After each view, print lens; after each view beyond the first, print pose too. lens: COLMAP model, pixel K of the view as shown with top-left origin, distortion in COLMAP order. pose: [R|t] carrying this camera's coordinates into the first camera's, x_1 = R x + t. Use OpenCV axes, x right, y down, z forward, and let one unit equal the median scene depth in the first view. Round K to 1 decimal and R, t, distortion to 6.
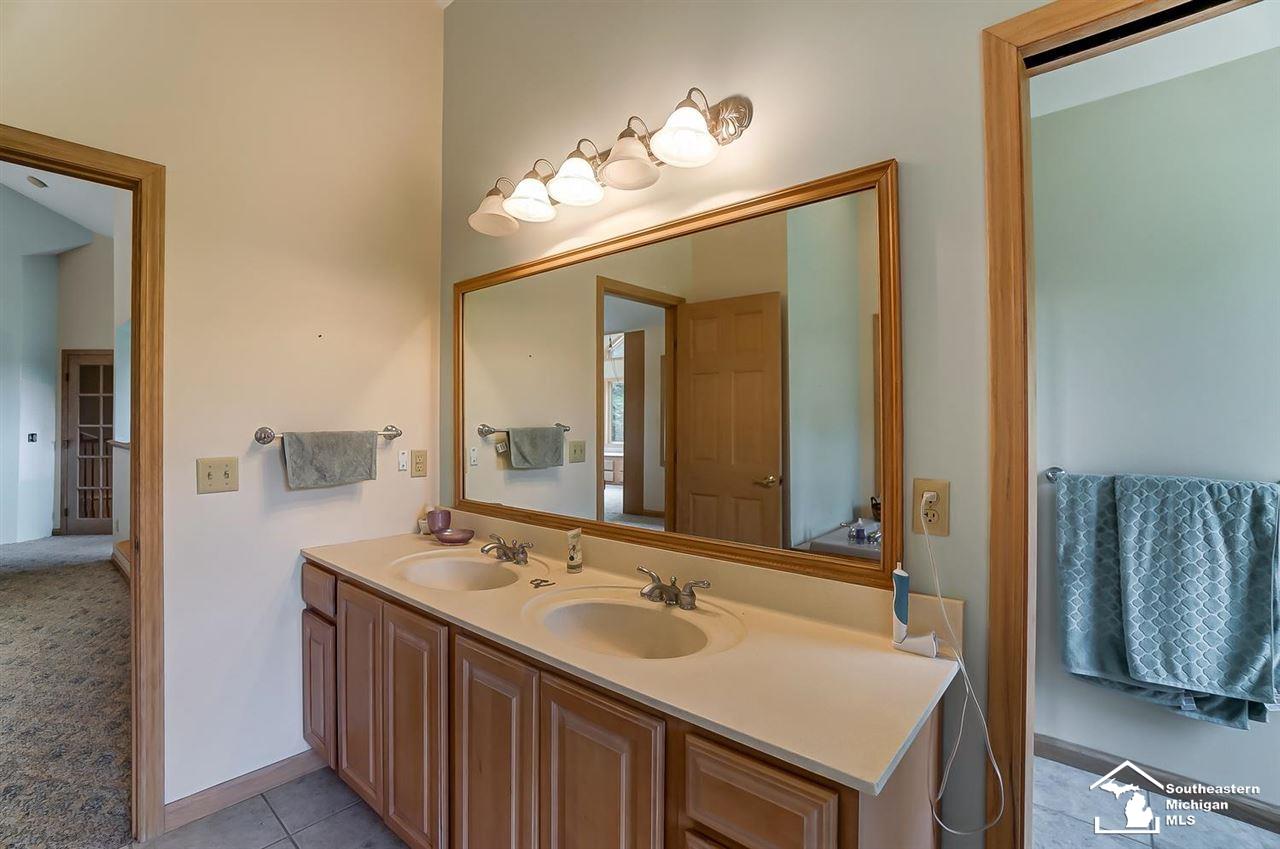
lens RADIAL K [[568.5, 0, 640.0], [0, 568.5, 424.5], [0, 0, 1]] dist [-0.060404, 0.019636]
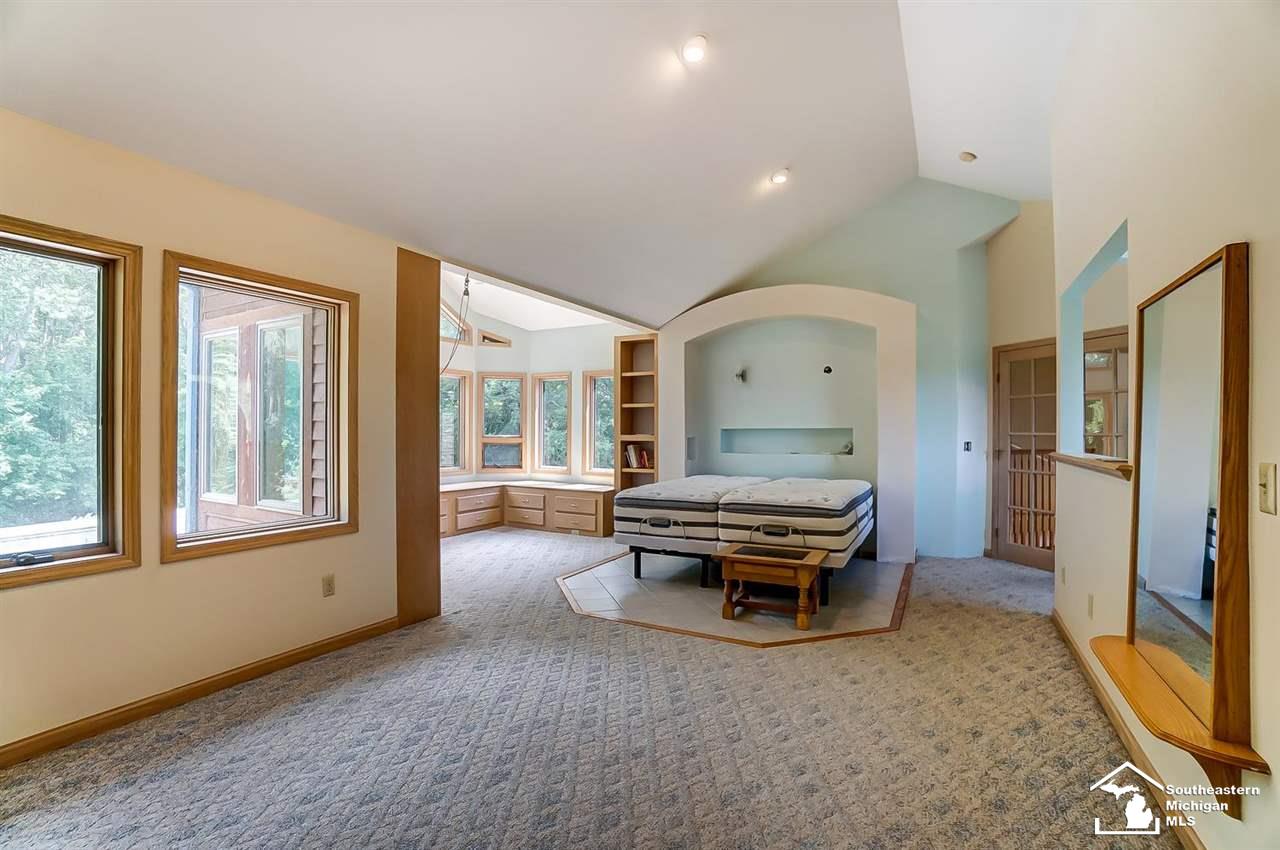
lens RADIAL K [[568.5, 0, 640.0], [0, 568.5, 425.0], [0, 0, 1]] dist [-0.060404, 0.019636]
pose [[0.204938, -0.011106, -0.978712, -0.301422], [-0.005129, 0.999910, -0.012421, 0.002683], [0.978761, 0.007566, 0.204863, 0.257999]]
